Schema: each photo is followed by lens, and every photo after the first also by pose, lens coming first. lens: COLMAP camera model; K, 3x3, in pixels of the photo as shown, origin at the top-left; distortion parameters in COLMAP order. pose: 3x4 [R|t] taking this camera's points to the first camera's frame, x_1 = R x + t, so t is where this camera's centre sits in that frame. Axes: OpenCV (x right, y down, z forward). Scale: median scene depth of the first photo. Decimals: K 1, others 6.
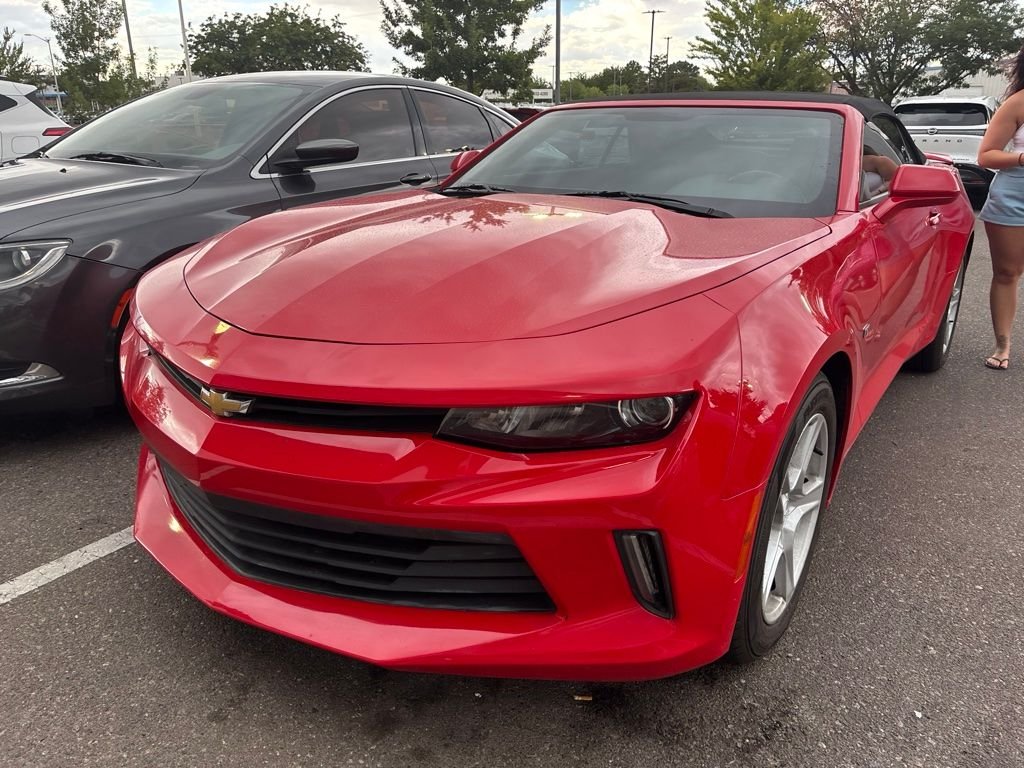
lens RADIAL K [[783.2, 0, 516.8], [0, 783.2, 384.1], [0, 0, 1]] dist [0.059902, -0.064696]
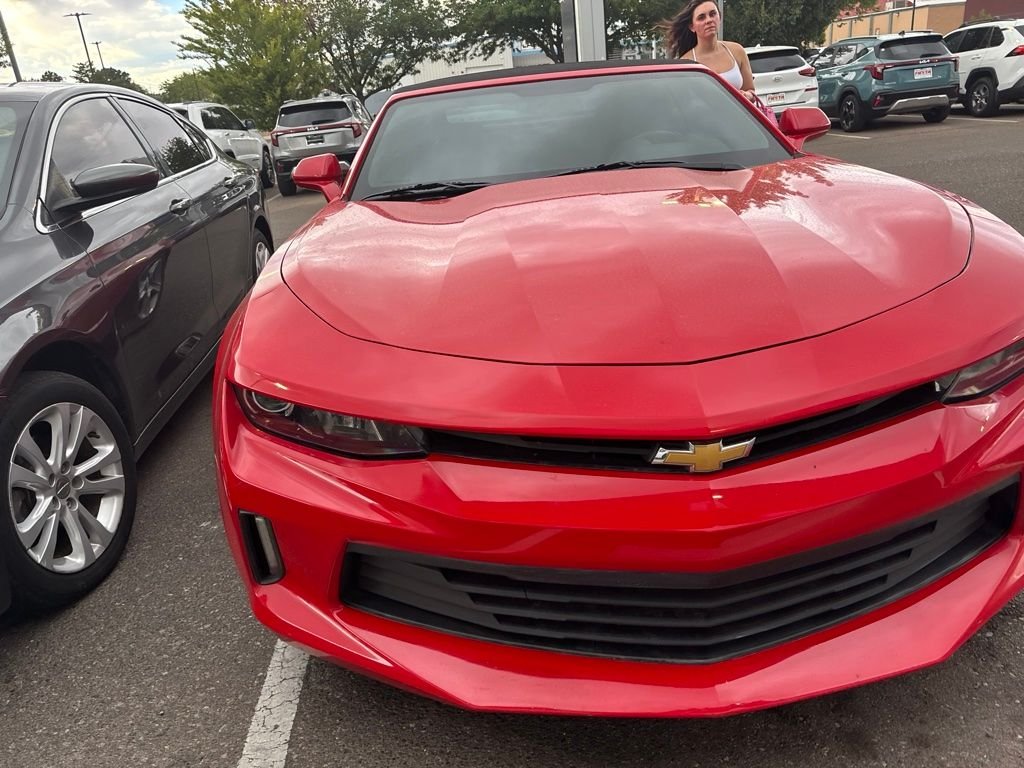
lens RADIAL K [[783.2, 0, 516.8], [0, 783.2, 384.1], [0, 0, 1]] dist [0.059902, -0.064696]
pose [[0.792116, -0.285207, 0.539638, -0.638472], [0.285279, 0.954599, 0.085770, -0.113823], [-0.539600, 0.086007, 0.837517, 0.307357]]
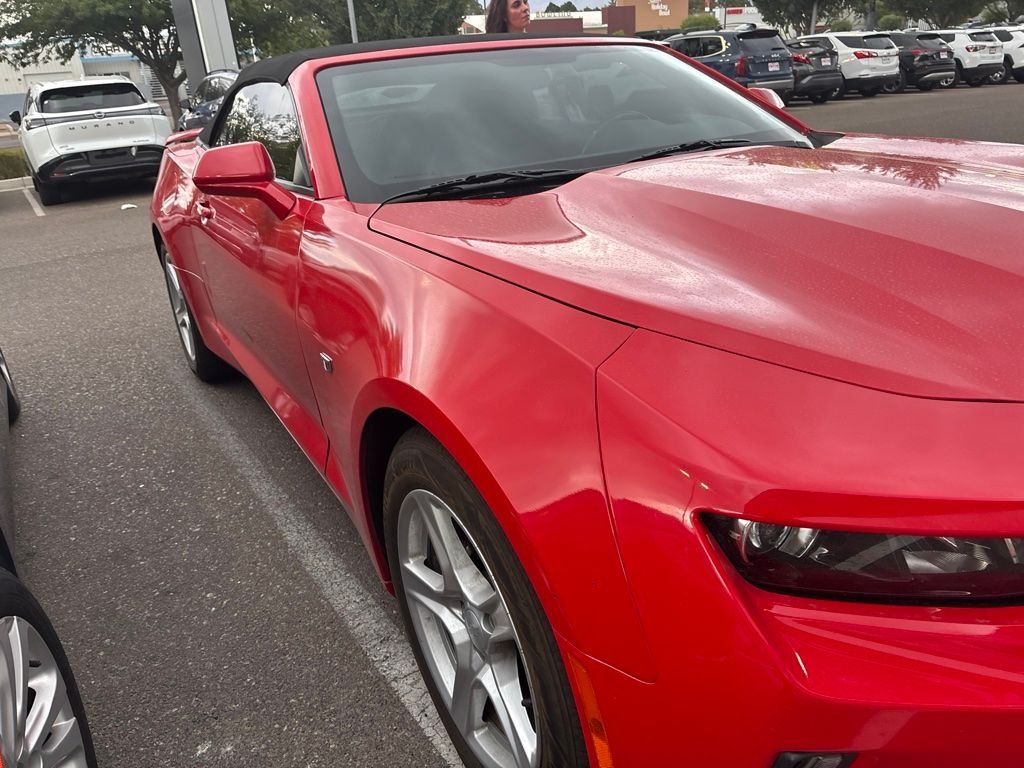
lens RADIAL K [[786.0, 0, 512.0], [0, 786.0, 384.0], [0, 0, 1]] dist [0.048805, -0.059112]
pose [[0.423281, -0.368508, 0.827669, -0.782722], [0.361965, 0.906251, 0.218382, -0.294923], [-0.830551, 0.207150, 0.516986, 0.883986]]
